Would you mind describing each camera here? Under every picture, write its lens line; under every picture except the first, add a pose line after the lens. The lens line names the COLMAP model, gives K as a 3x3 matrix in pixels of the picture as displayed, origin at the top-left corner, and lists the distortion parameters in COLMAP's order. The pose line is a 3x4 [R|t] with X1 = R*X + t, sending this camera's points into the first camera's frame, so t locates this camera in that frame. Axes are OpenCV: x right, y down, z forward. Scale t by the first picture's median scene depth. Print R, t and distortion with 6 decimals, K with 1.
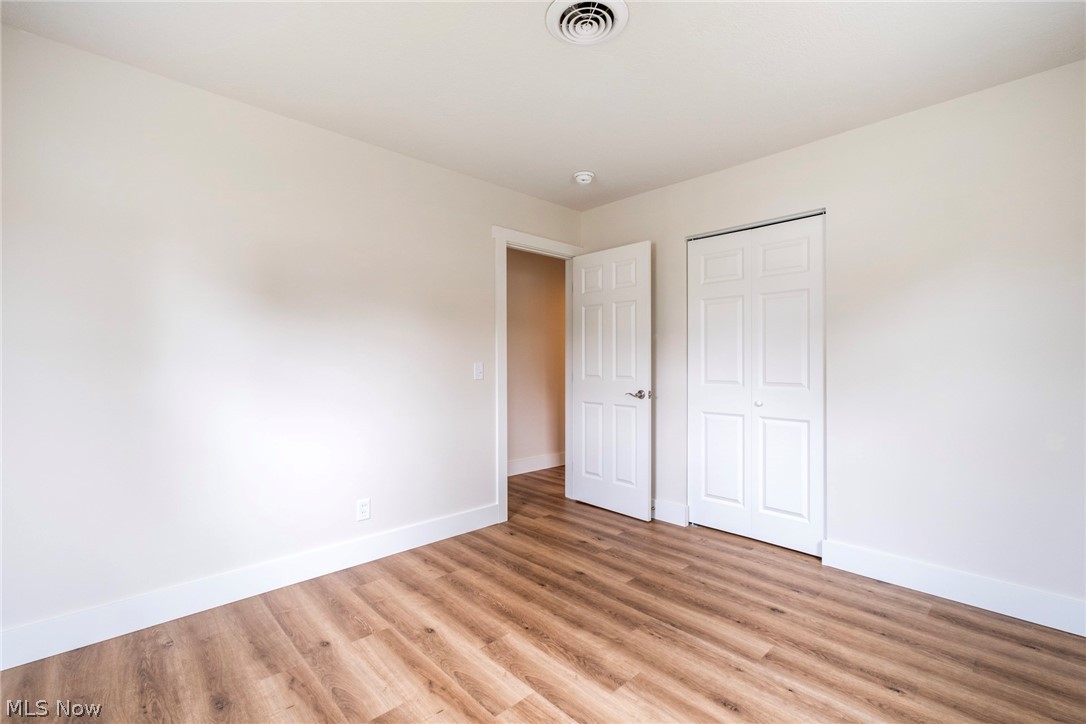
lens RADIAL K [[488.1, 0, 541.8], [0, 488.1, 368.5], [0, 0, 1]] dist [-0.001091, 0.000227]
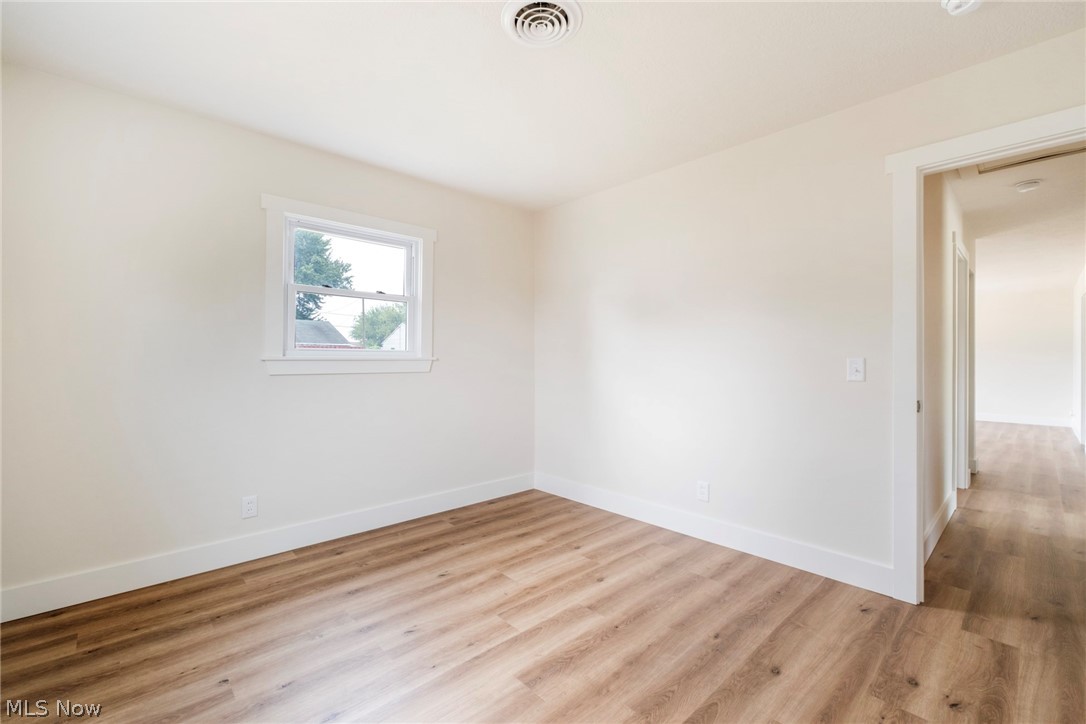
lens RADIAL K [[459.0, 0, 539.6], [0, 459.0, 362.1], [0, 0, 1]] dist [-0.001628, -0.000007]
pose [[-0.023834, 0.006508, -0.999695, 0.883886], [-0.011915, 0.999906, 0.006793, -0.006171], [0.999645, 0.012073, -0.023754, 0.850692]]
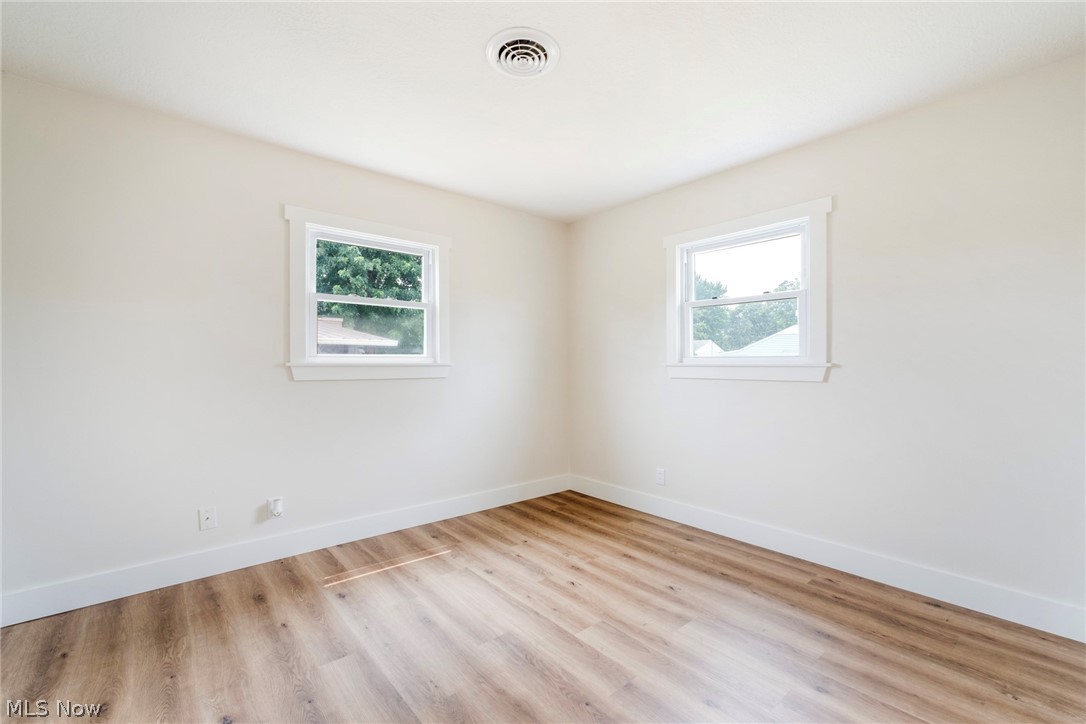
lens RADIAL K [[459.0, 0, 539.6], [0, 459.0, 362.1], [0, 0, 1]] dist [-0.001628, -0.000007]
pose [[-0.998193, 0.000307, 0.060081, 0.001698], [0.000552, 0.999992, 0.004059, -0.014801], [-0.060080, 0.004085, -0.998185, 1.710830]]
